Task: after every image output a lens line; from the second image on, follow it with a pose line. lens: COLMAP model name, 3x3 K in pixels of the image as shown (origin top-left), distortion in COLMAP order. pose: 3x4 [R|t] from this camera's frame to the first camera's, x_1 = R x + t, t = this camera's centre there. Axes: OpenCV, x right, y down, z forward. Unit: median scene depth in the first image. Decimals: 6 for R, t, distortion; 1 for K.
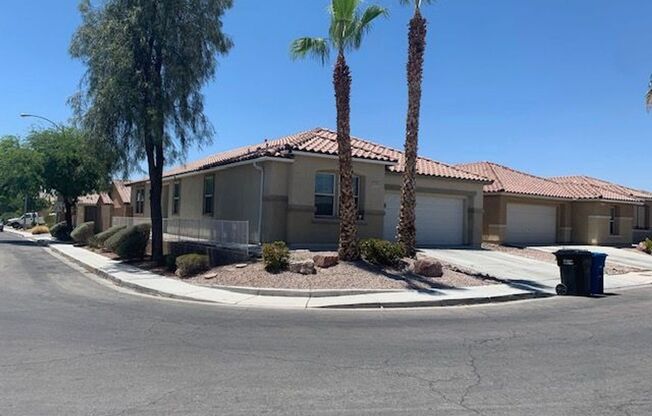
lens RADIAL K [[493.8, 0, 326.0], [0, 493.8, 208.0], [0, 0, 1]] dist [0.063907, -0.001908]
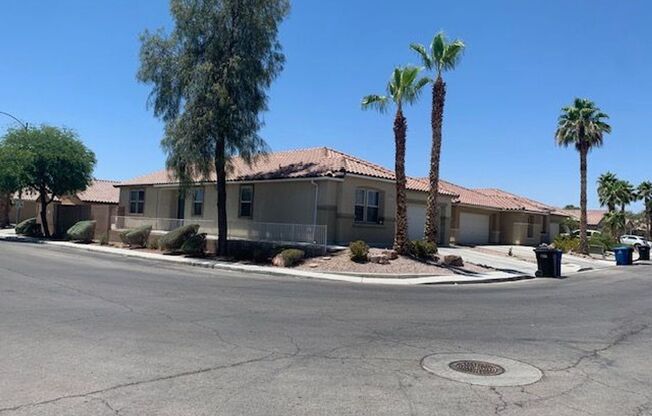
lens RADIAL K [[493.8, 0, 326.0], [0, 493.8, 208.0], [0, 0, 1]] dist [0.063907, -0.001908]
pose [[0.977581, 0.022549, 0.209347, -0.419527], [-0.023015, 0.999735, -0.000210, -0.020349], [-0.209297, -0.004613, 0.977841, -0.303489]]
